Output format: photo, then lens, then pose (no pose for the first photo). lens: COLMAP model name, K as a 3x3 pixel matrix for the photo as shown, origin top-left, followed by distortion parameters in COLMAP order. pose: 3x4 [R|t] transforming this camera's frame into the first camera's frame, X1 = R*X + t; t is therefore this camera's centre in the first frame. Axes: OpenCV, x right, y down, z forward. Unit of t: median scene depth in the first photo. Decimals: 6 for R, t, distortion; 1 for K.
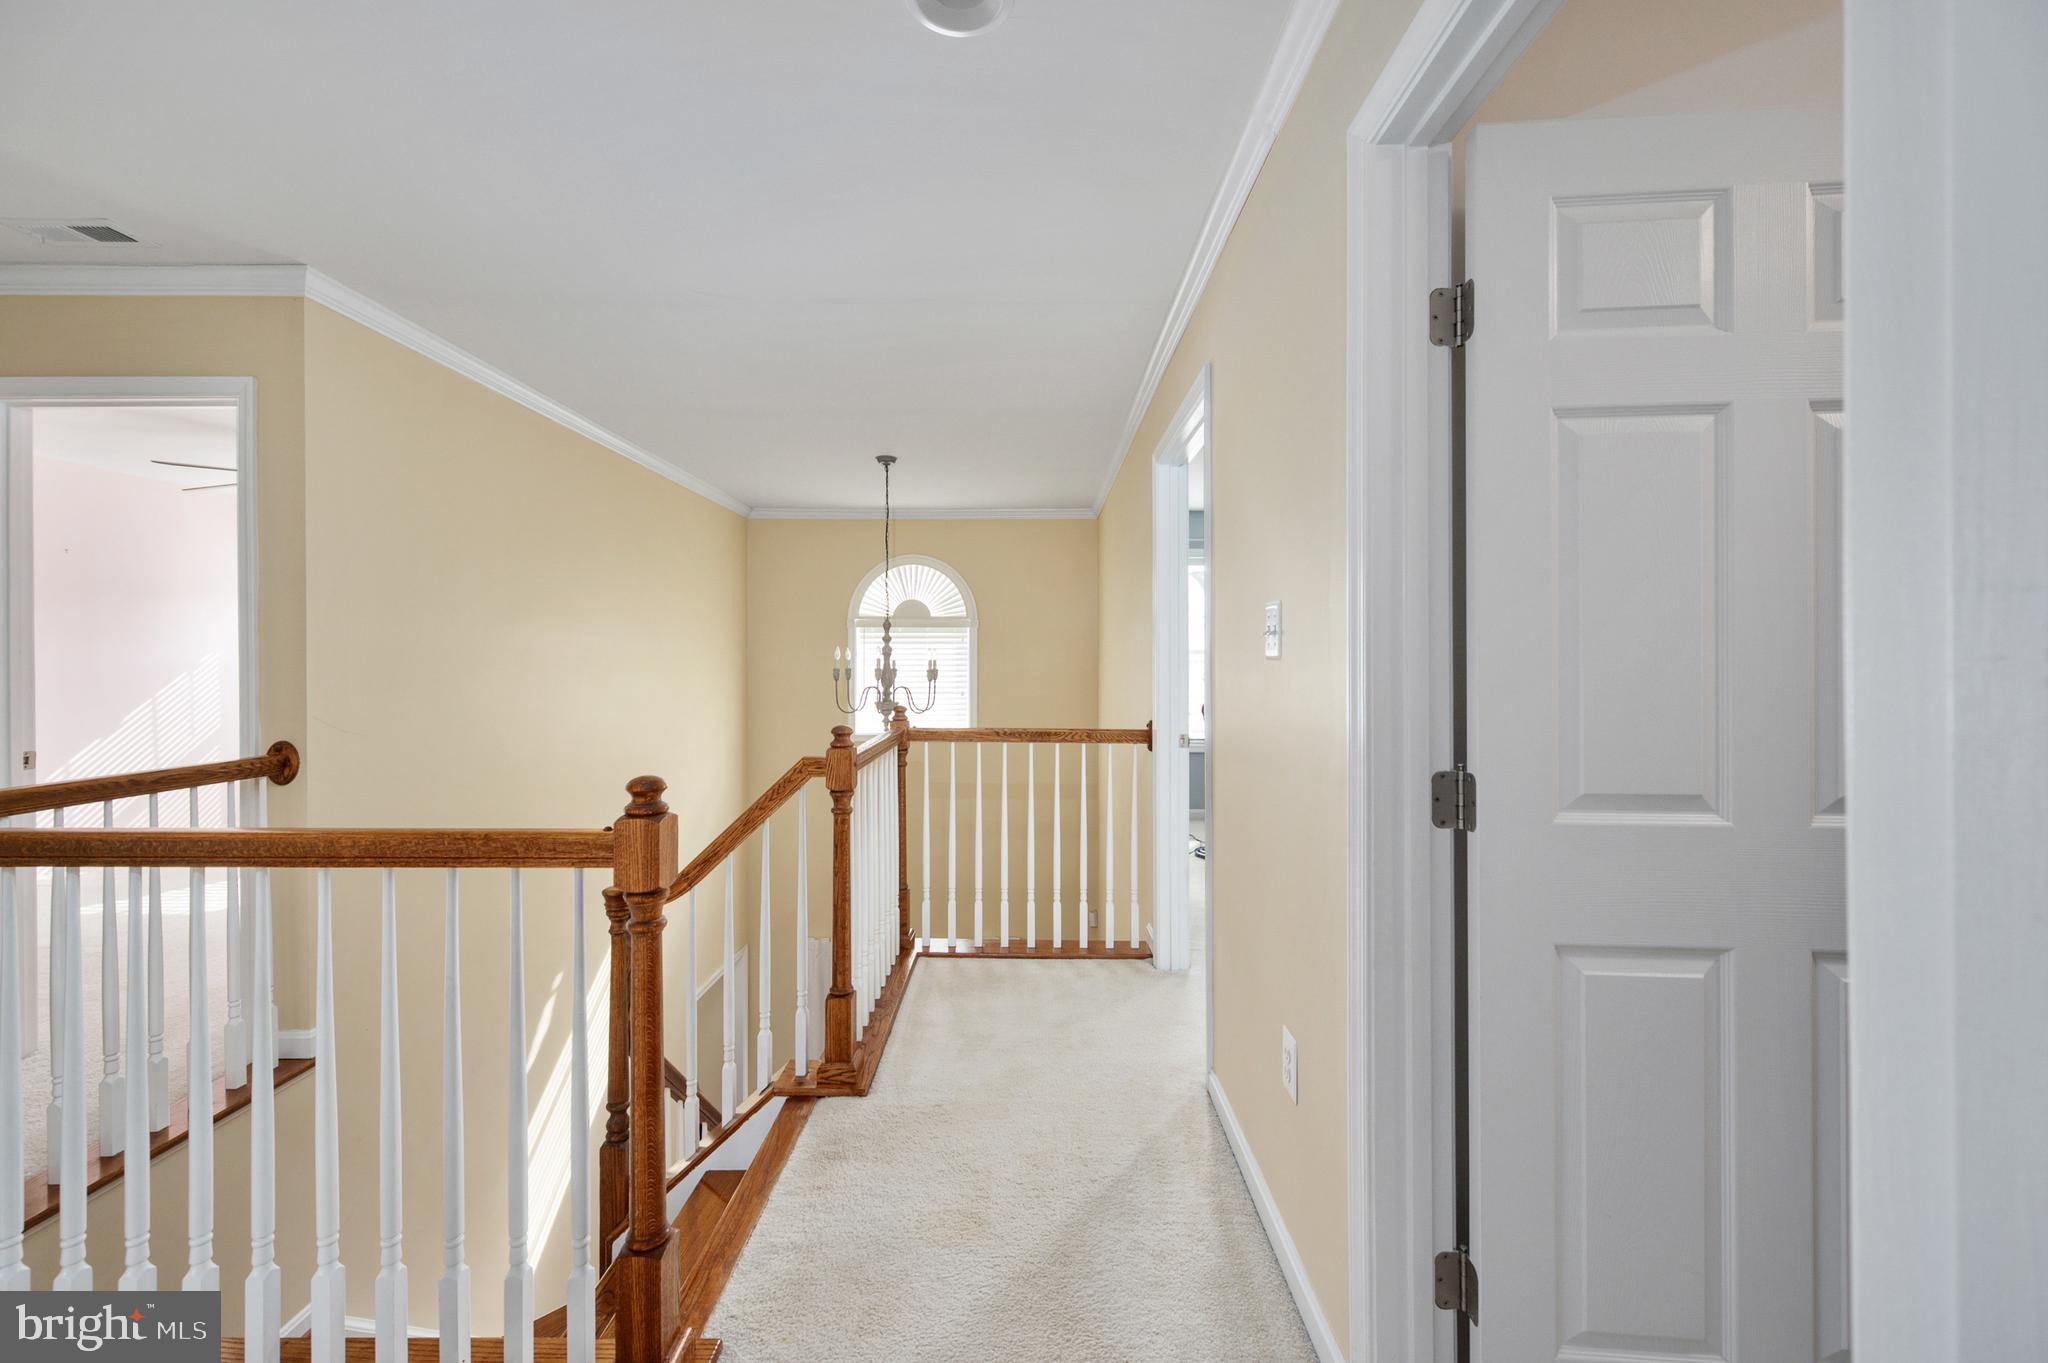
lens RADIAL K [[818.9, 0, 1027.8], [0, 818.9, 670.4], [0, 0, 1]] dist [0.002150, -0.001355]
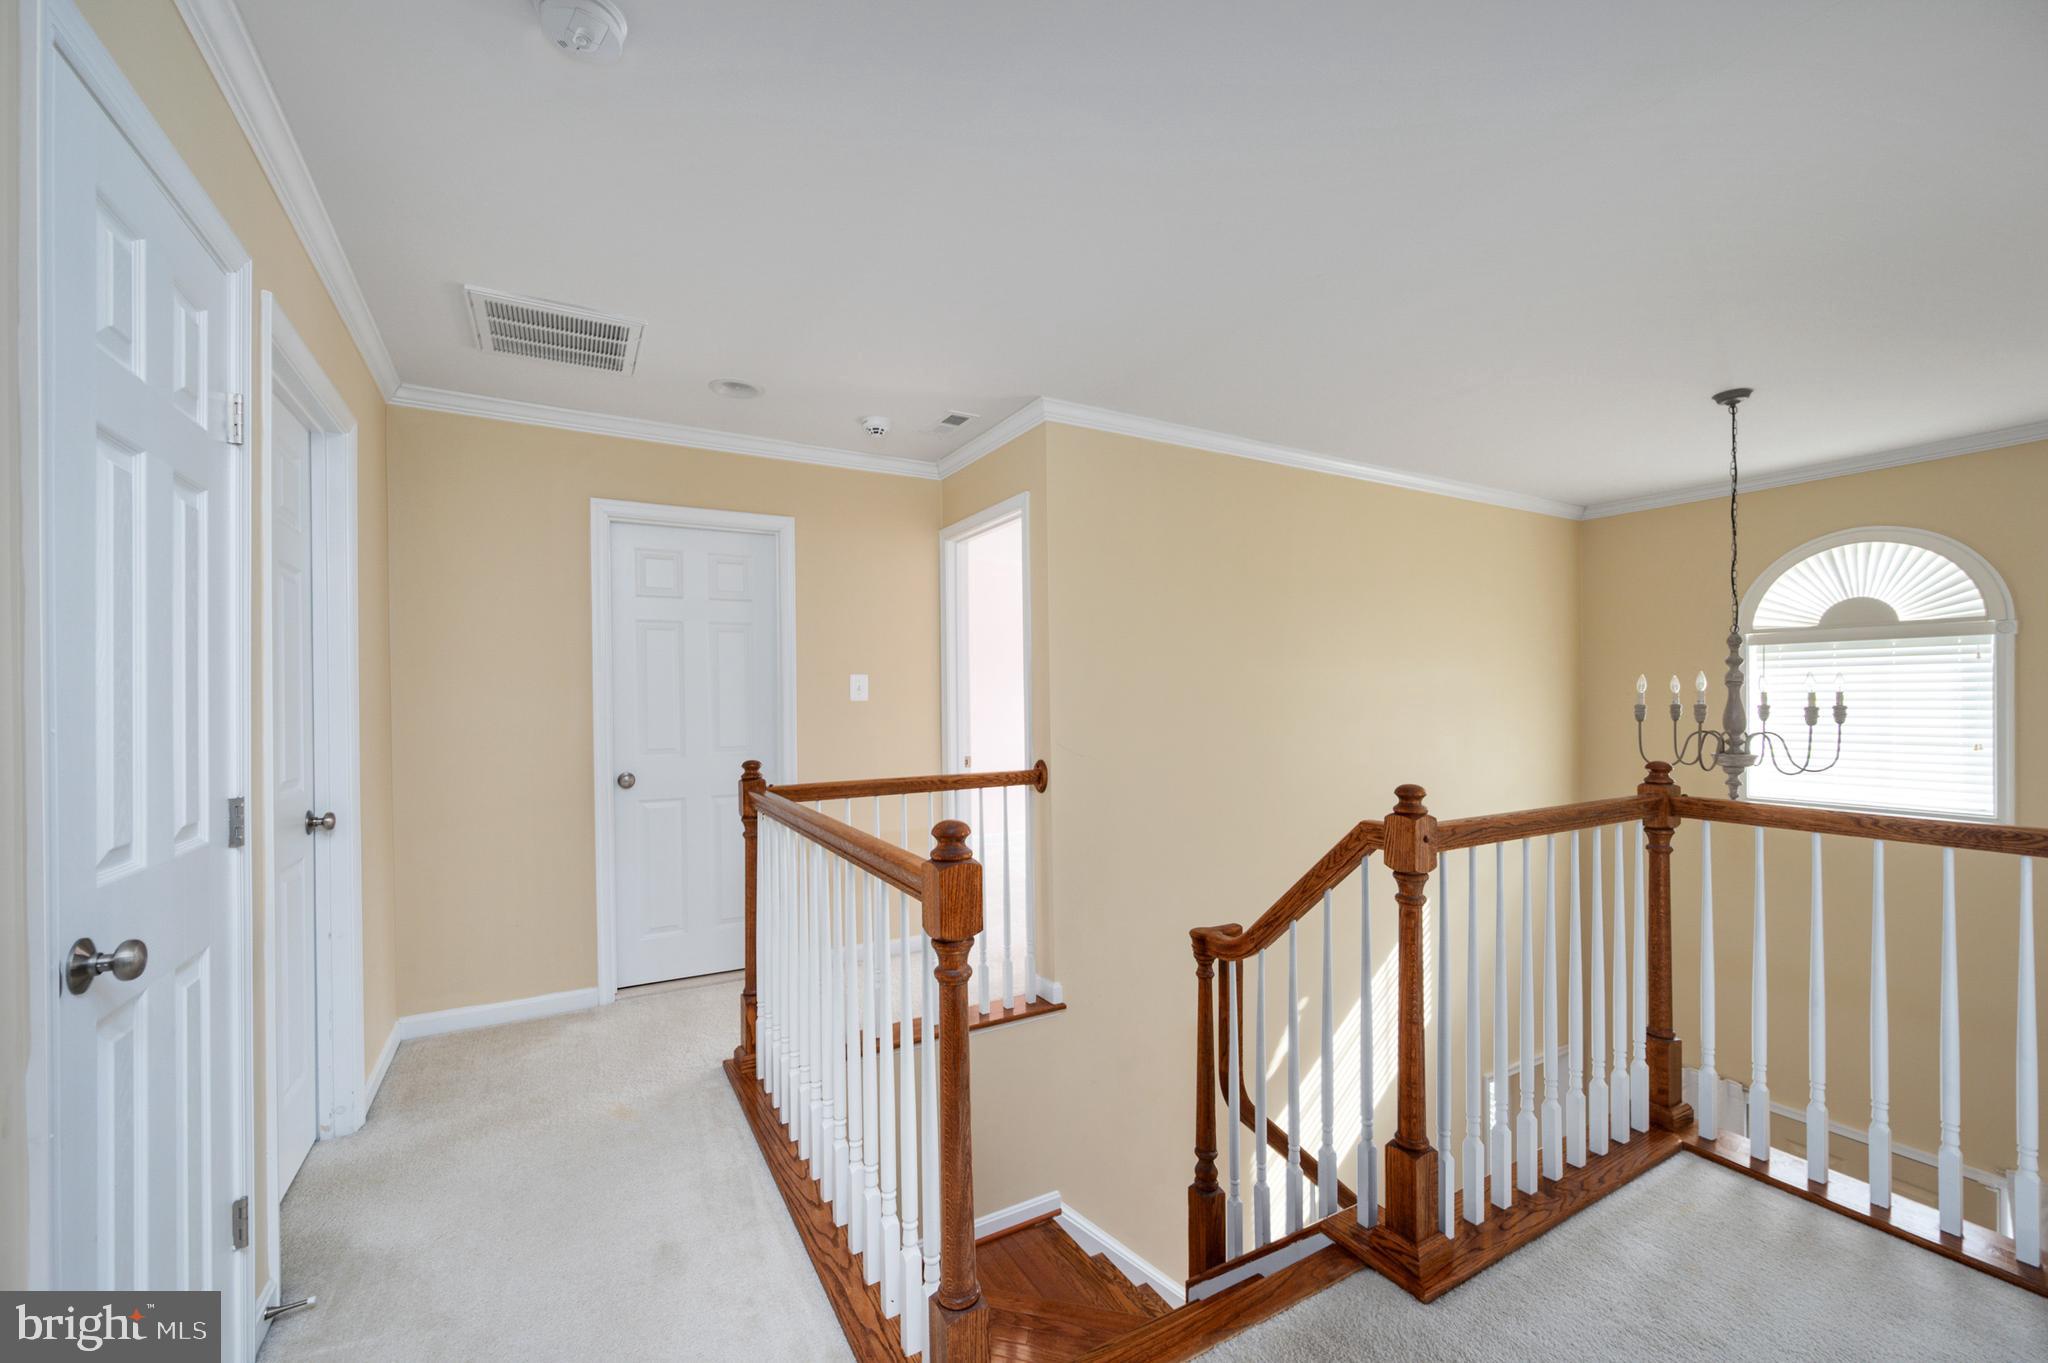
lens RADIAL K [[818.9, 0, 1026.8], [0, 818.9, 700.3], [0, 0, 1]] dist [0.002150, -0.001355]
pose [[0.506161, -0.001101, -0.862439, 0.206336], [-0.002041, 0.999995, -0.002474, -0.006065], [0.862437, 0.003013, 0.506156, 0.279802]]
